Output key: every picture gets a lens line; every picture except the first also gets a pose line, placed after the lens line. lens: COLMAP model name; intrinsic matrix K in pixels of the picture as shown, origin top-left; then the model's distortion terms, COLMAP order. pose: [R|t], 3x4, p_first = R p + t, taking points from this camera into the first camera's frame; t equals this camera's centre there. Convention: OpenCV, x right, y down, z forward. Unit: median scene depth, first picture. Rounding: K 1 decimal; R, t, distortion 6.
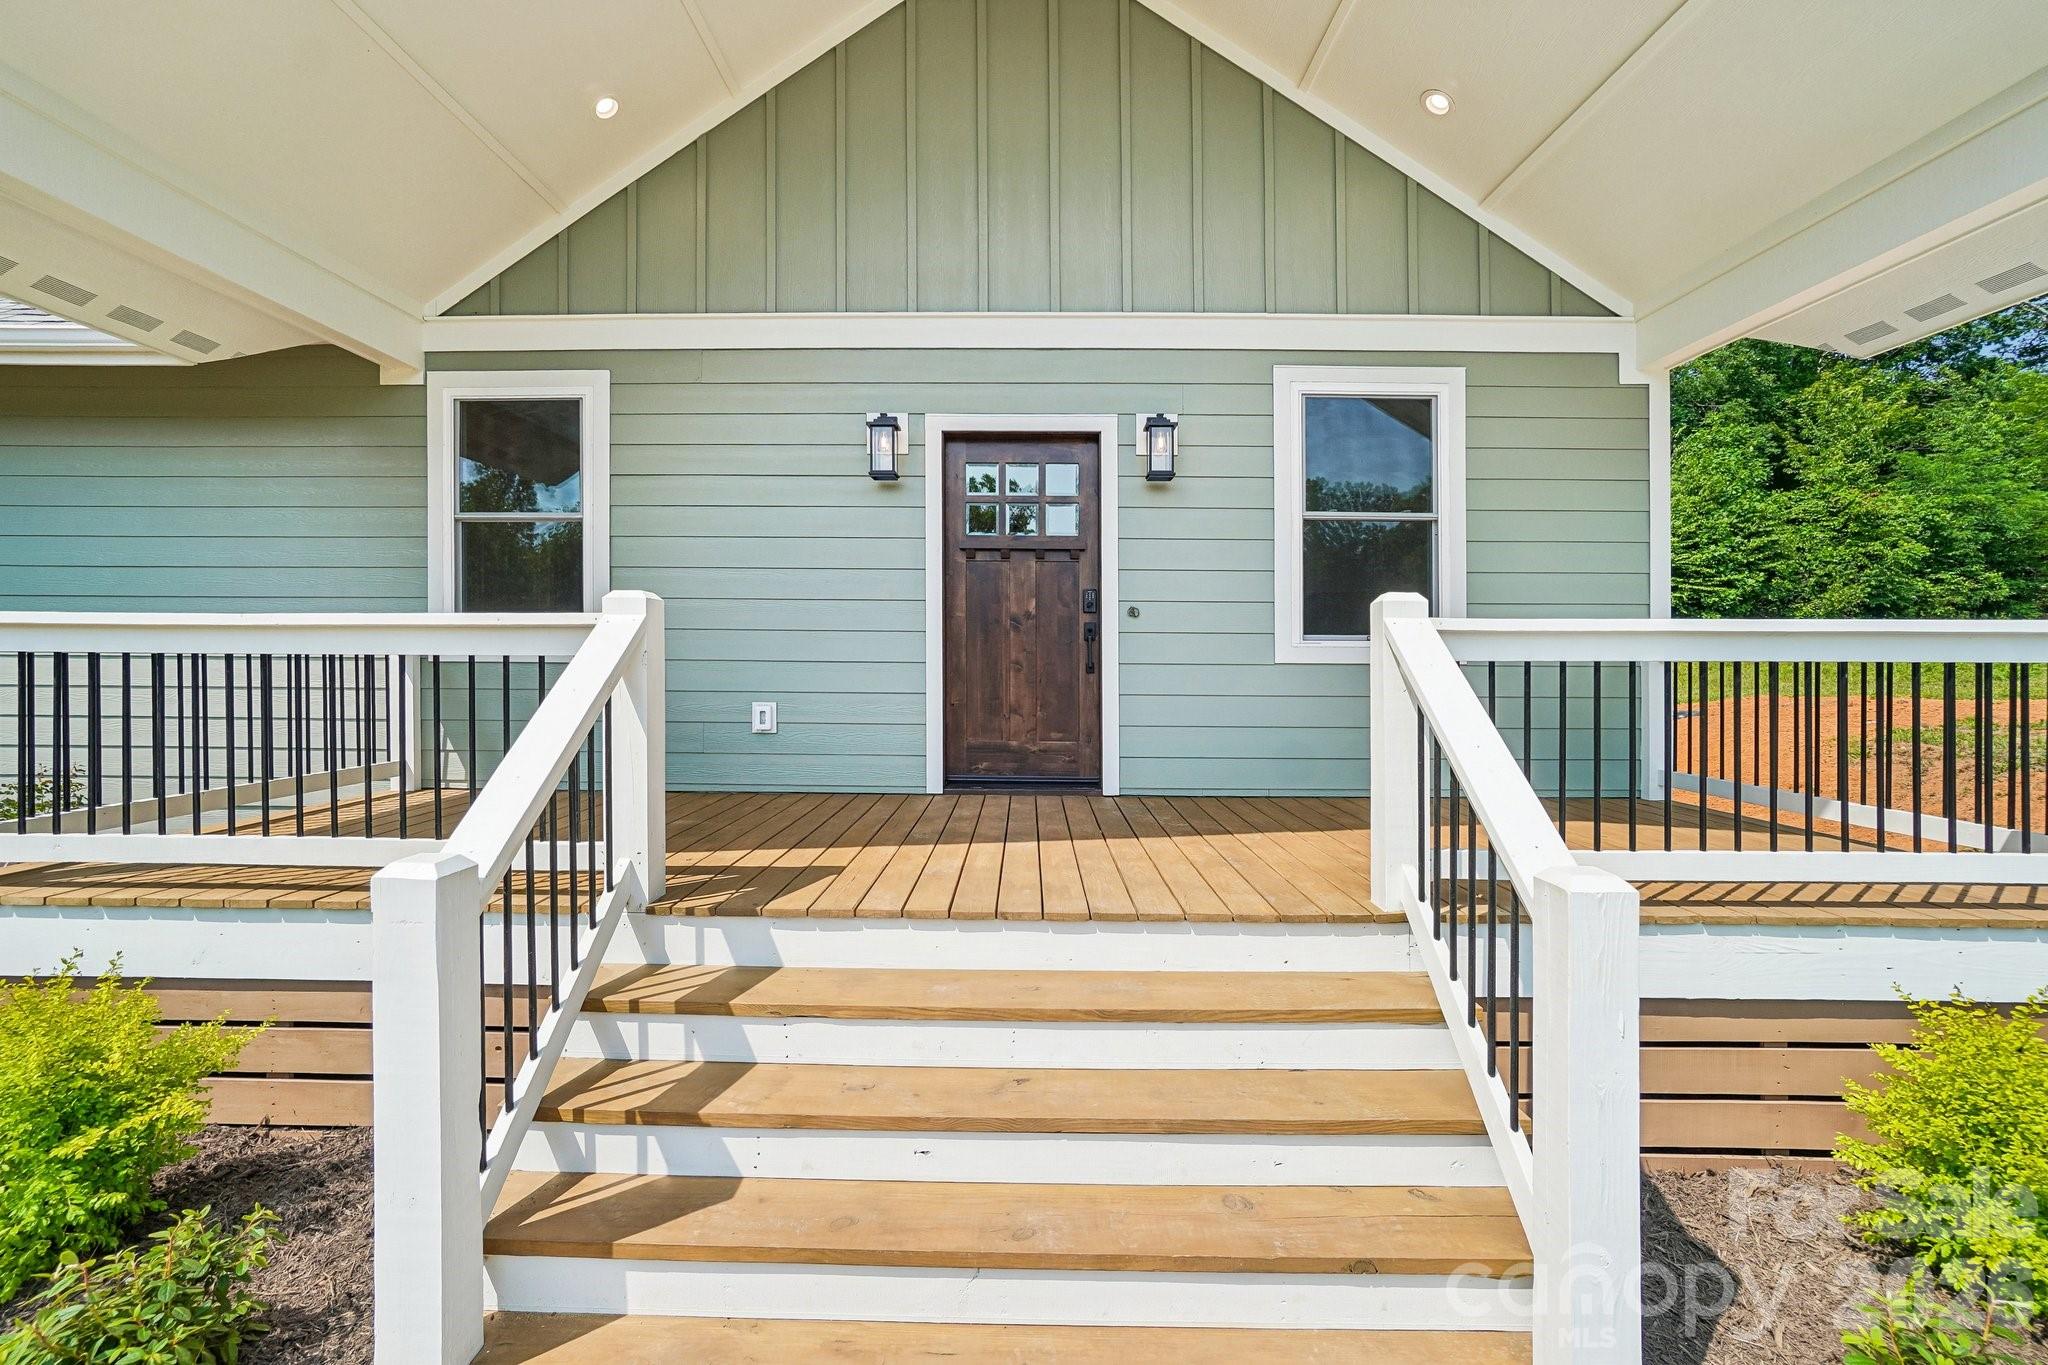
lens RADIAL K [[928.3, 0, 1024.0], [0, 928.3, 682.5], [0, 0, 1]] dist [-0.043140, 0.016712]
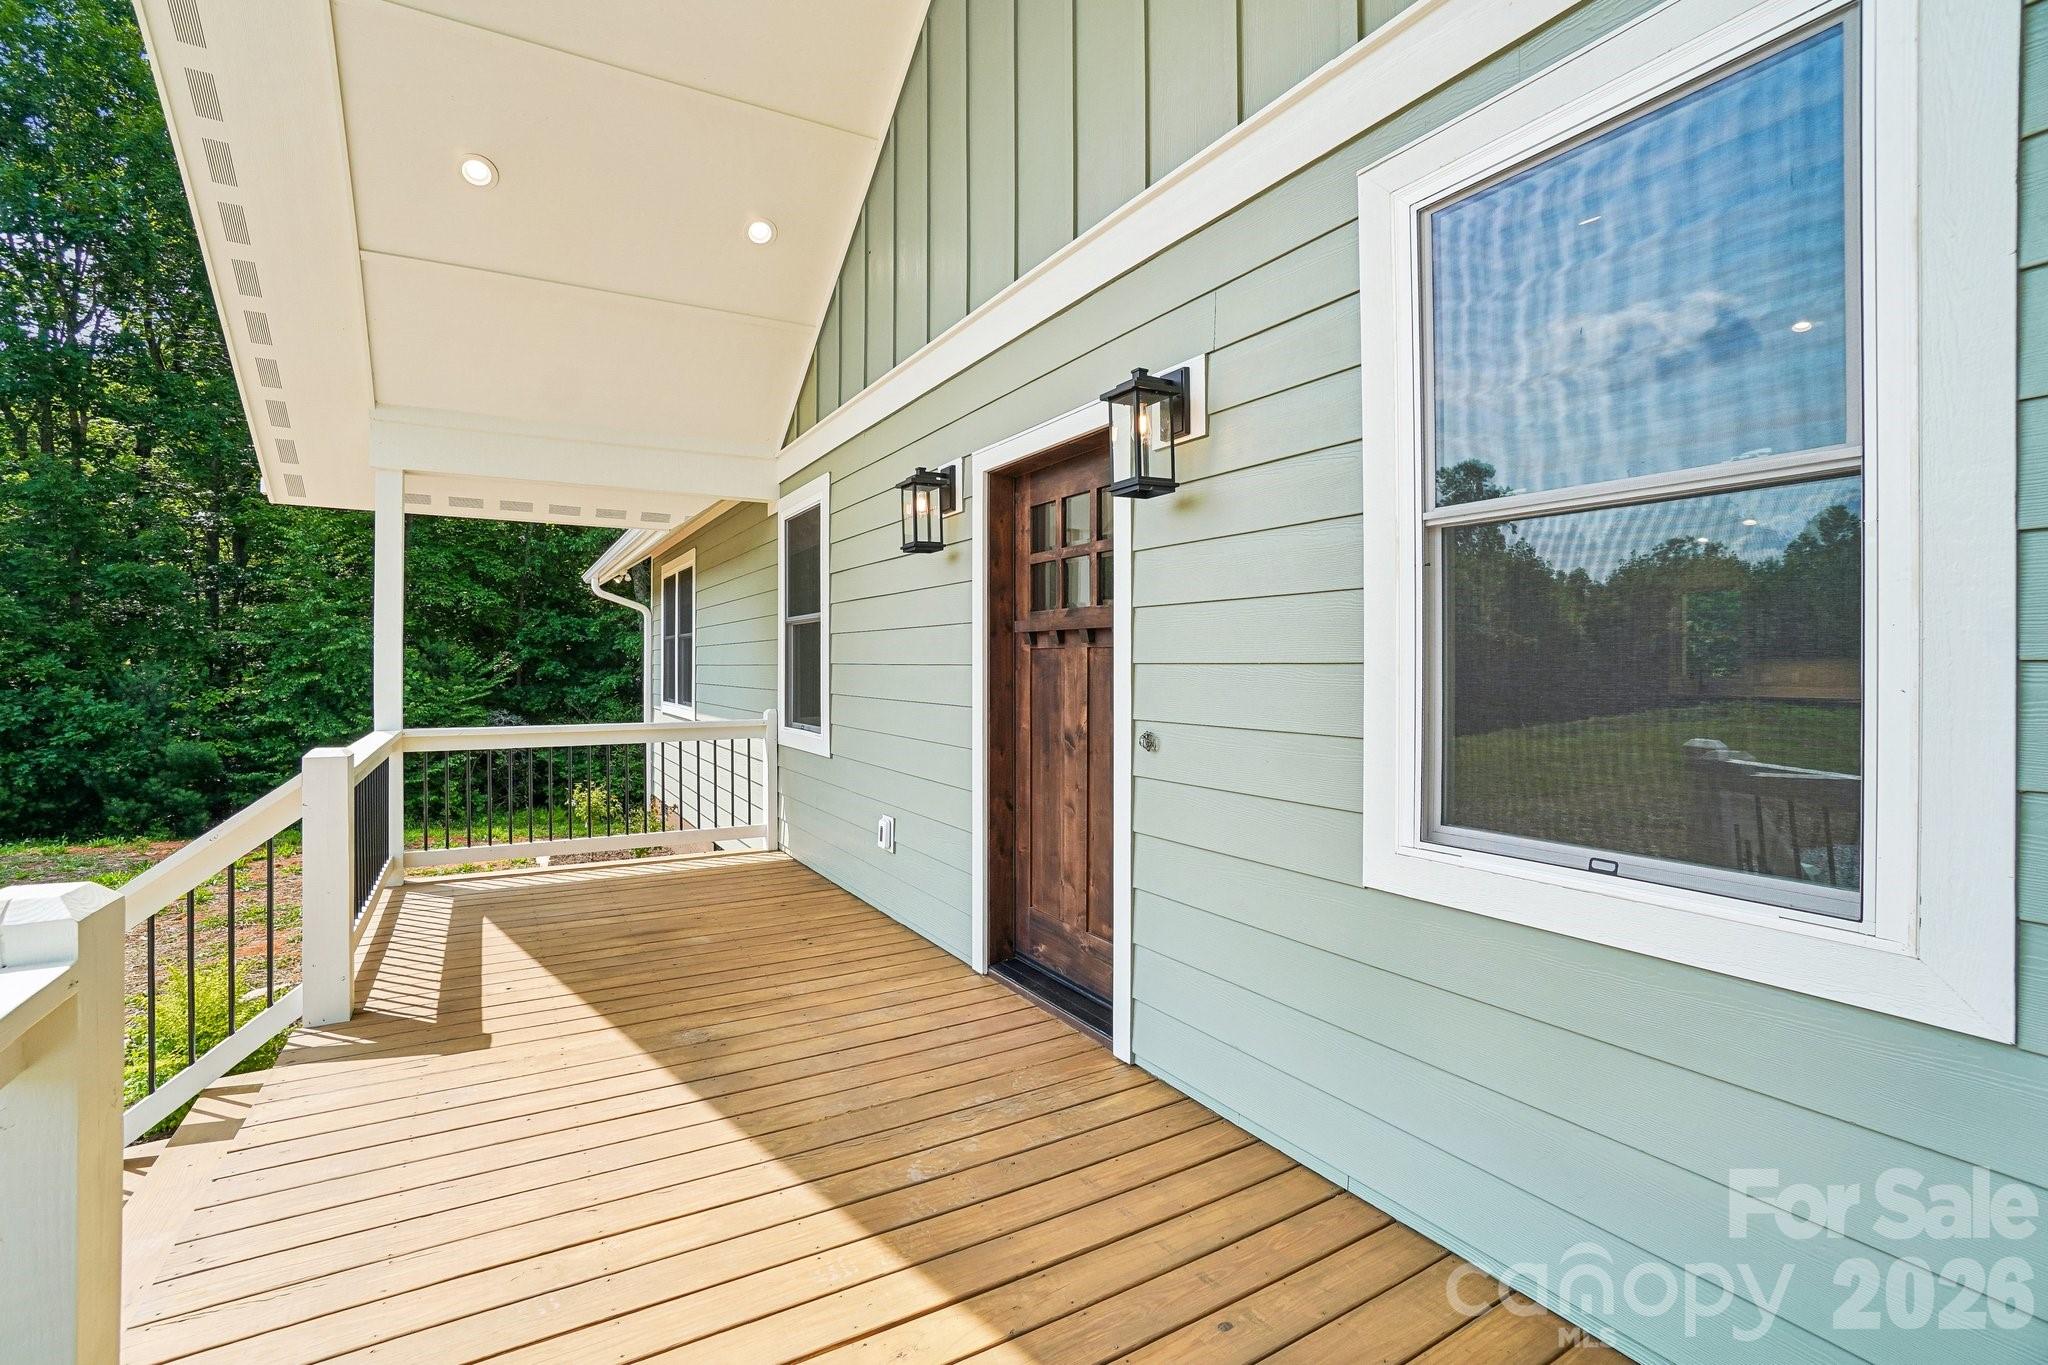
lens RADIAL K [[928.3, 0, 1024.0], [0, 928.3, 682.5], [0, 0, 1]] dist [-0.043140, 0.016712]
pose [[0.514849, 0.009700, -0.857226, 0.545247], [-0.015733, 0.999874, 0.001865, -0.110169], [0.857136, 0.012527, 0.514937, 0.654581]]
